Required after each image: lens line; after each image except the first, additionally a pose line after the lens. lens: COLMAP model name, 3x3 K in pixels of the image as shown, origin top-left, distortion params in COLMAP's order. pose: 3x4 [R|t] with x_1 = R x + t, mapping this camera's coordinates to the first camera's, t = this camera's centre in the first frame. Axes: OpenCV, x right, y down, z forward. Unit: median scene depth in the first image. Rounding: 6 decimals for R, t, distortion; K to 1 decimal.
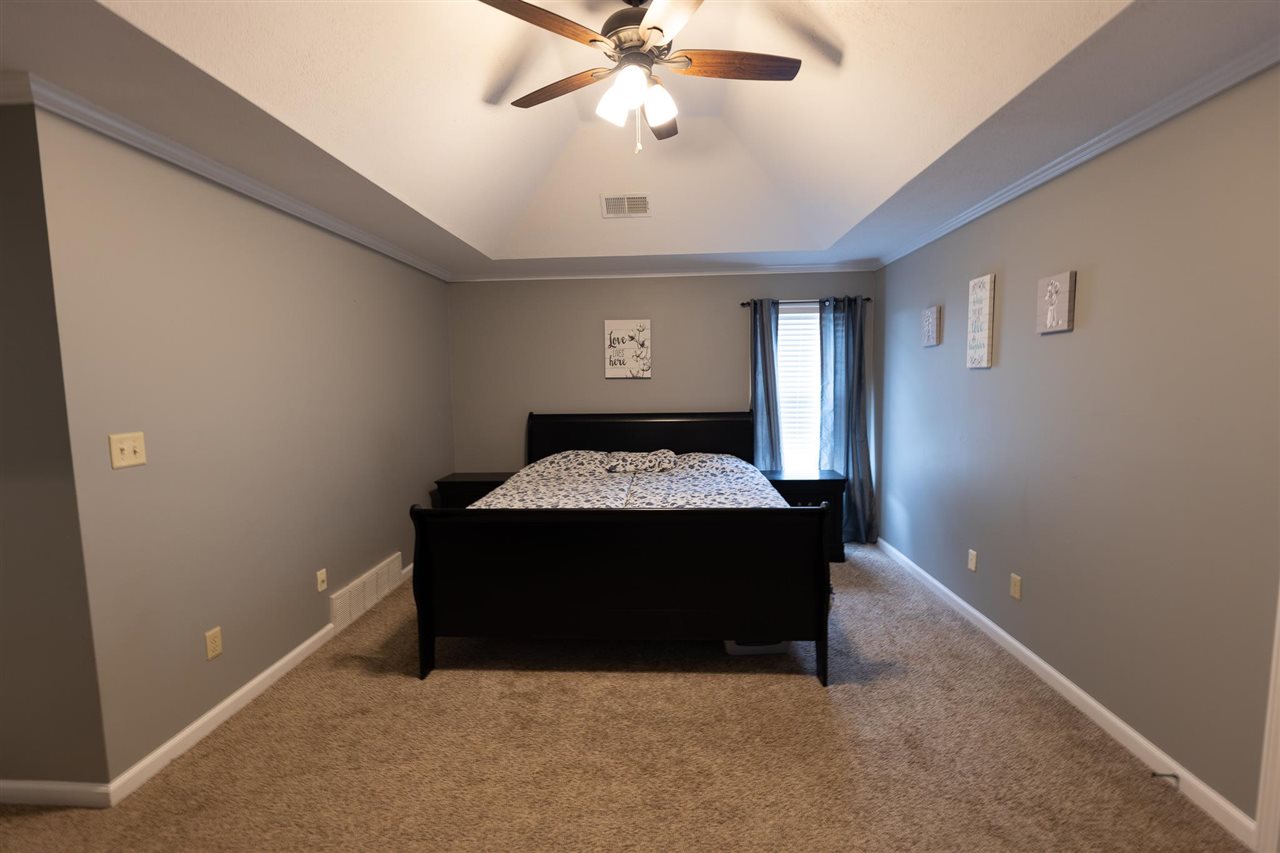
lens RADIAL K [[535.5, 0, 637.3], [0, 535.5, 422.6], [0, 0, 1]] dist [-0.001162, -0.000541]
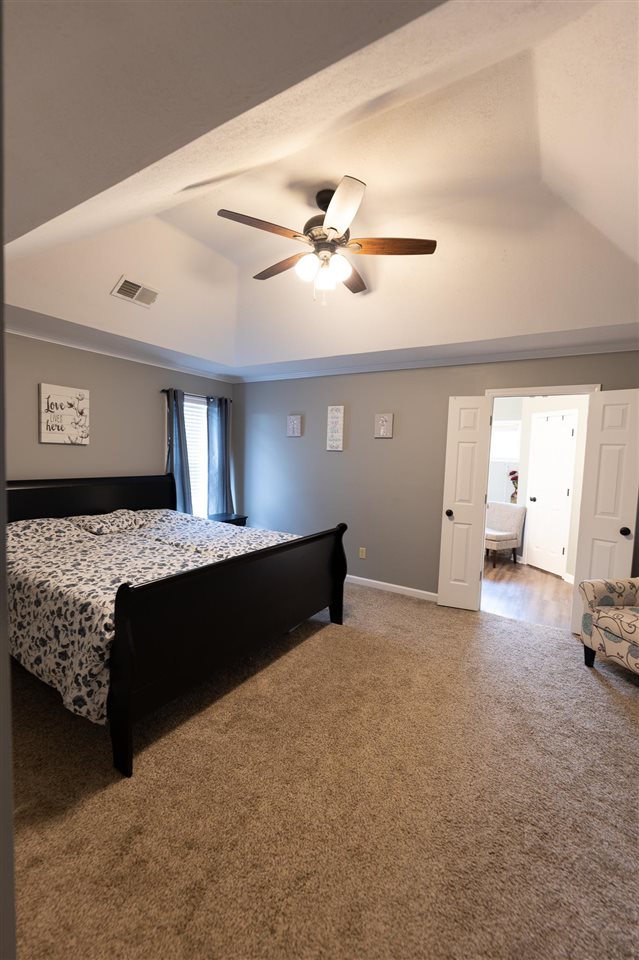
lens RADIAL K [[401.6, 0, 320.6], [0, 401.6, 479.1], [0, 0, 1]] dist [-0.001162, -0.000541]
pose [[0.479346, -0.027643, 0.877191, -0.468260], [0.031243, 0.999408, 0.014422, -0.012480], [-0.877070, 0.020493, 0.479926, 0.215808]]
